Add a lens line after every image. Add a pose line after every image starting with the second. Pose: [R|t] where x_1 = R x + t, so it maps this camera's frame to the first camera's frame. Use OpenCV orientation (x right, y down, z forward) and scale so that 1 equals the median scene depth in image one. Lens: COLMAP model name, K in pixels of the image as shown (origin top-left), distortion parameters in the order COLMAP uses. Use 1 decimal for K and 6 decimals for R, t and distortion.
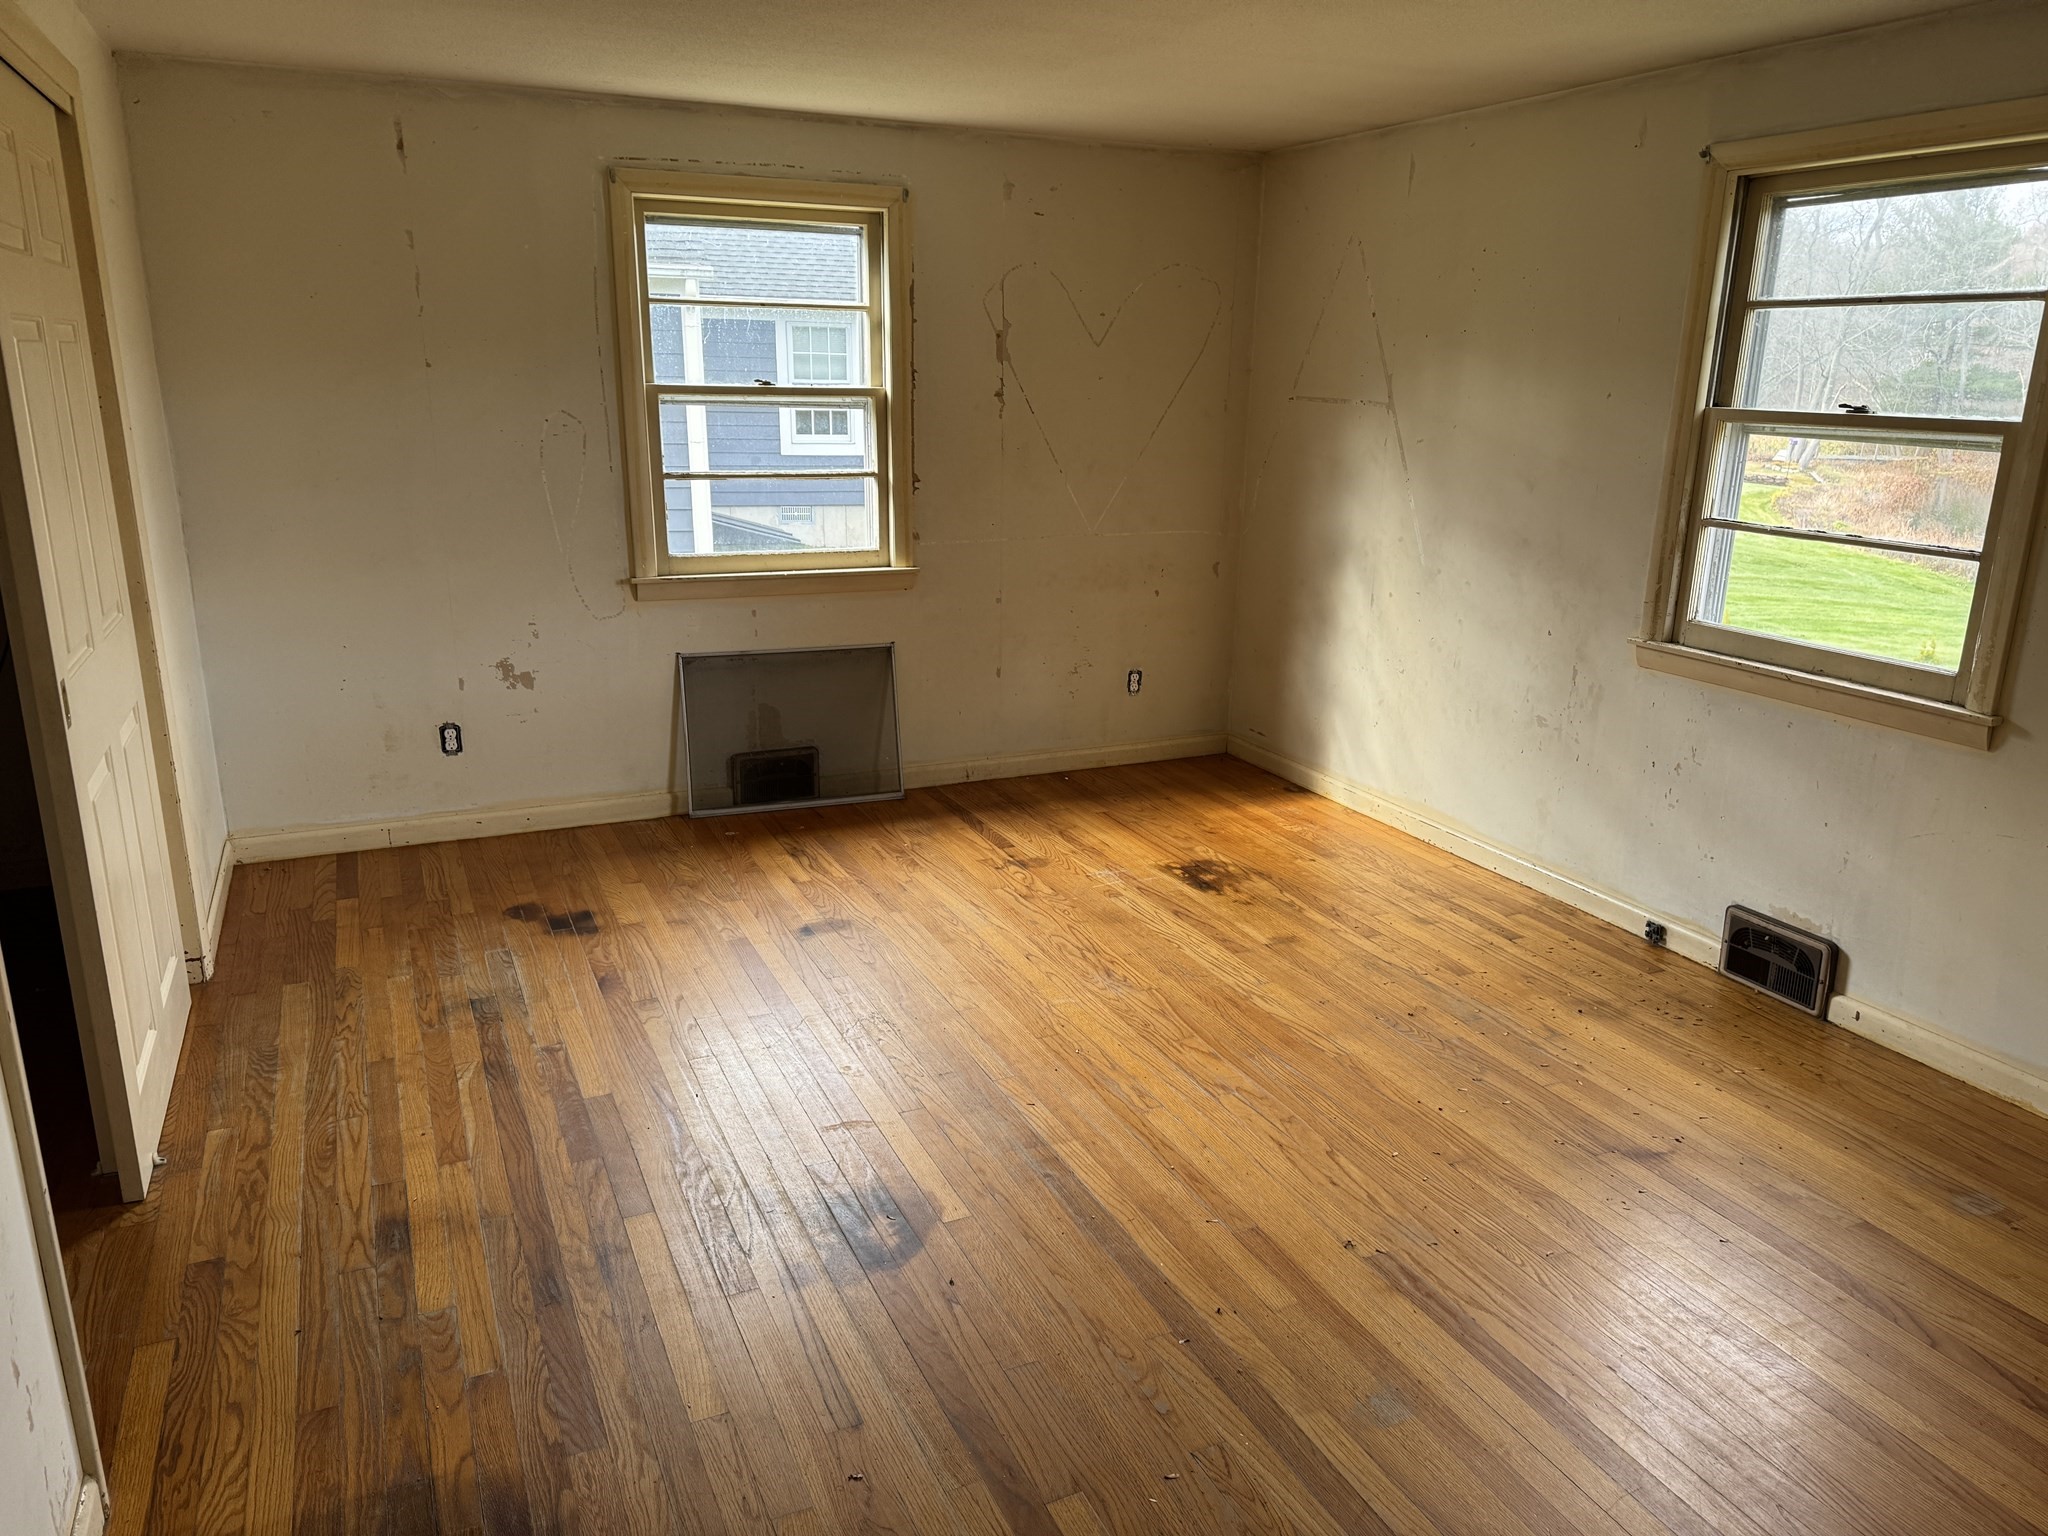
lens RADIAL K [[1421.4, 0, 1038.7], [0, 1421.4, 774.6], [0, 0, 1]] dist [0.055639, -0.065745]
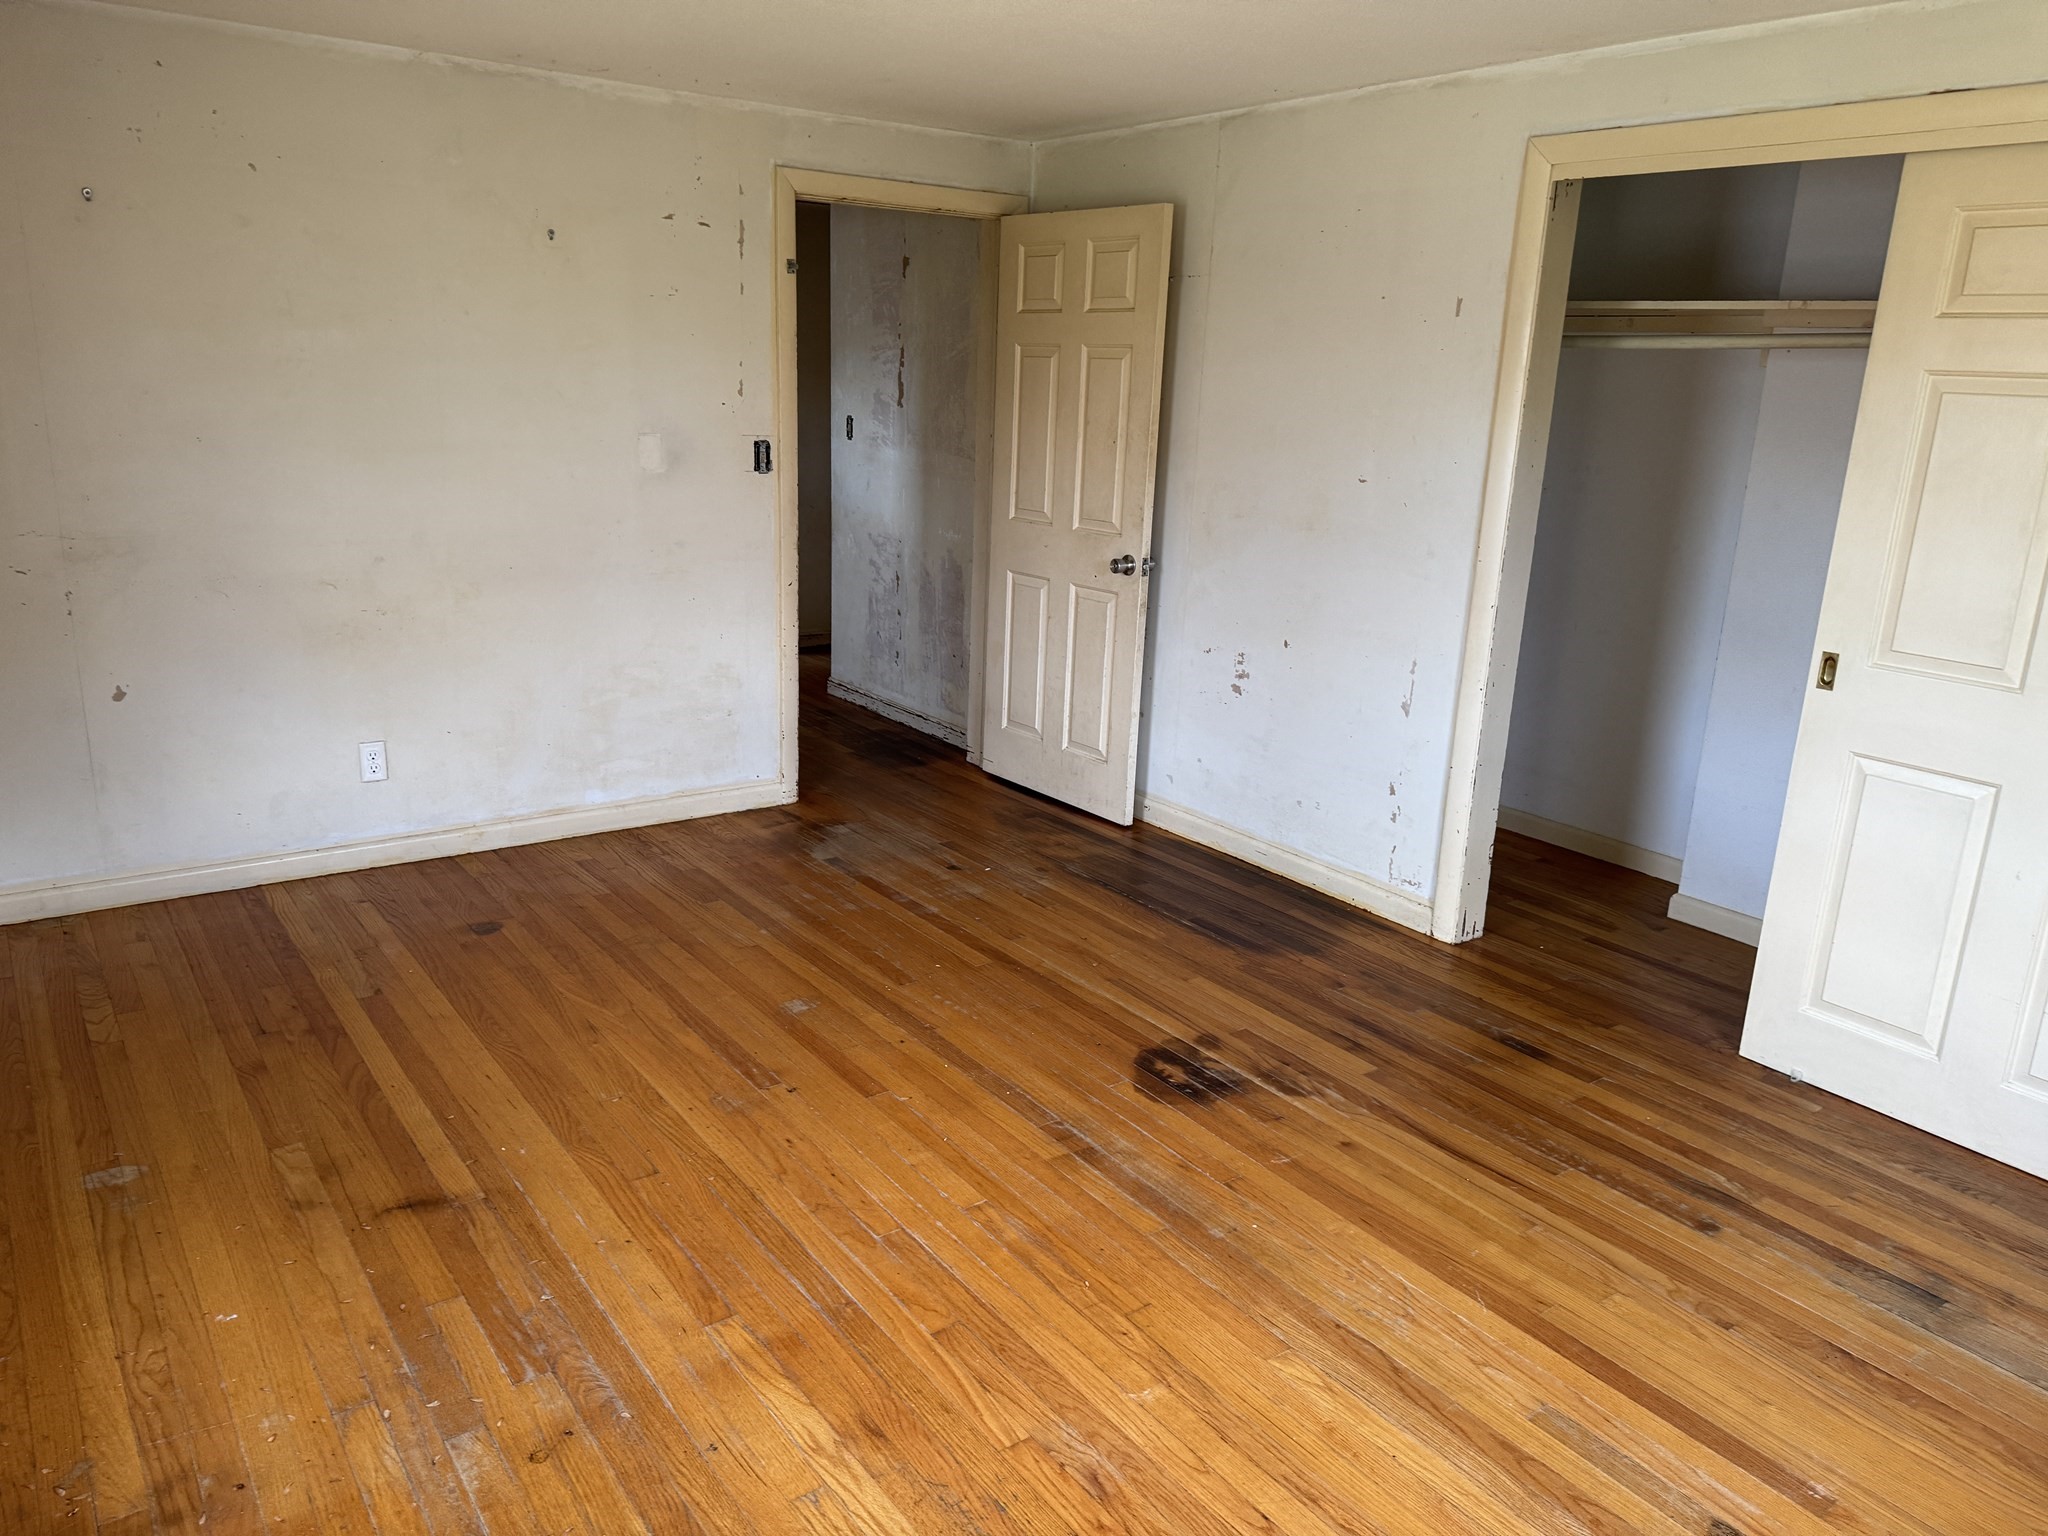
lens RADIAL K [[1421.4, 0, 1005.5], [0, 1421.4, 763.0], [0, 0, 1]] dist [0.055639, -0.065745]
pose [[-0.981418, -0.002233, -0.191869, 0.163224], [-0.102792, 0.850468, 0.515886, -0.319915], [0.162026, 0.526023, -0.834894, 1.131401]]
